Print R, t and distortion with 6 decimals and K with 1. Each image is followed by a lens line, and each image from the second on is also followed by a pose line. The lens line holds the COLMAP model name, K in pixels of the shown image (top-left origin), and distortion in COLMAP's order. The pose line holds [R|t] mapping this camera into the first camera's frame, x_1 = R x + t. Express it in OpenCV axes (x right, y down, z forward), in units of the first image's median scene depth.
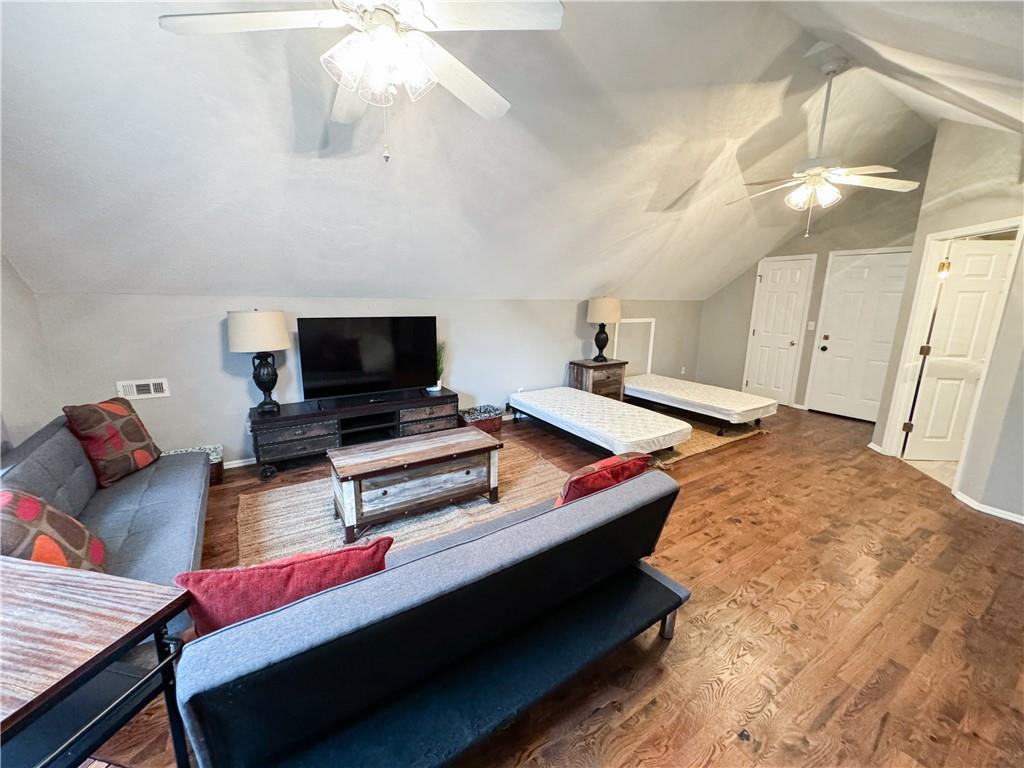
lens RADIAL K [[406.8, 0, 510.3], [0, 406.8, 383.7], [0, 0, 1]] dist [-0.000476, -0.000302]
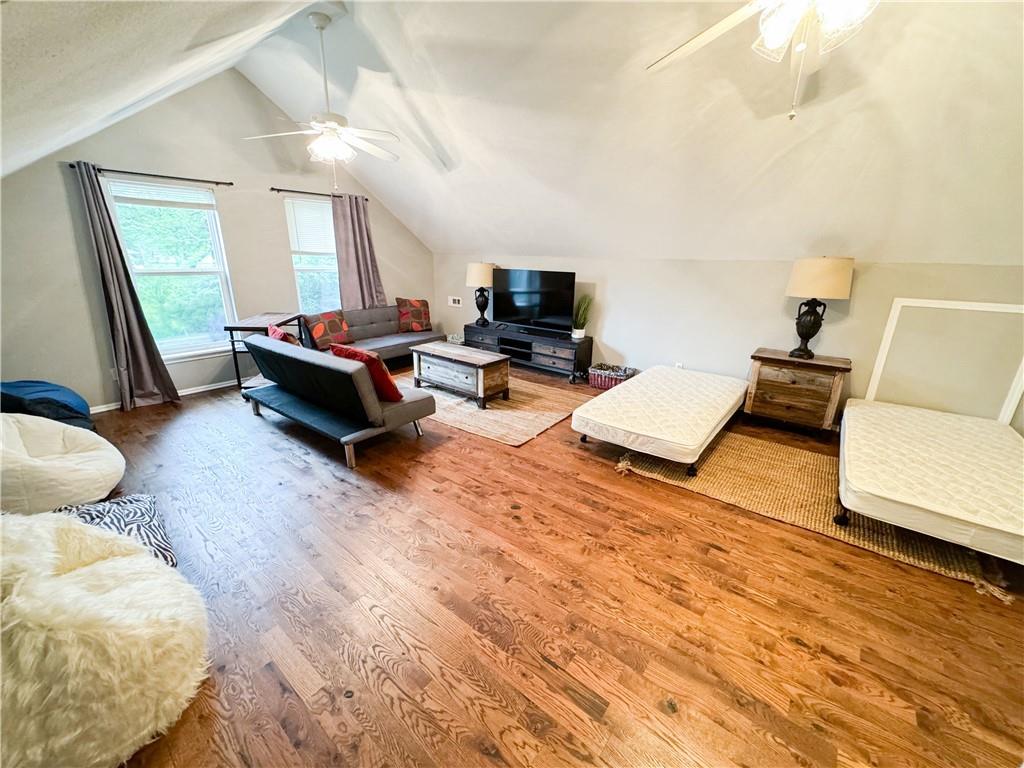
lens RADIAL K [[406.8, 0, 513.7], [0, 406.8, 383.0], [0, 0, 1]] dist [-0.000476, -0.000302]
pose [[0.324616, 0.276730, -0.904458, 0.888274], [-0.210752, 0.953365, 0.216053, -0.076951], [0.922067, 0.120482, 0.367799, 0.440682]]
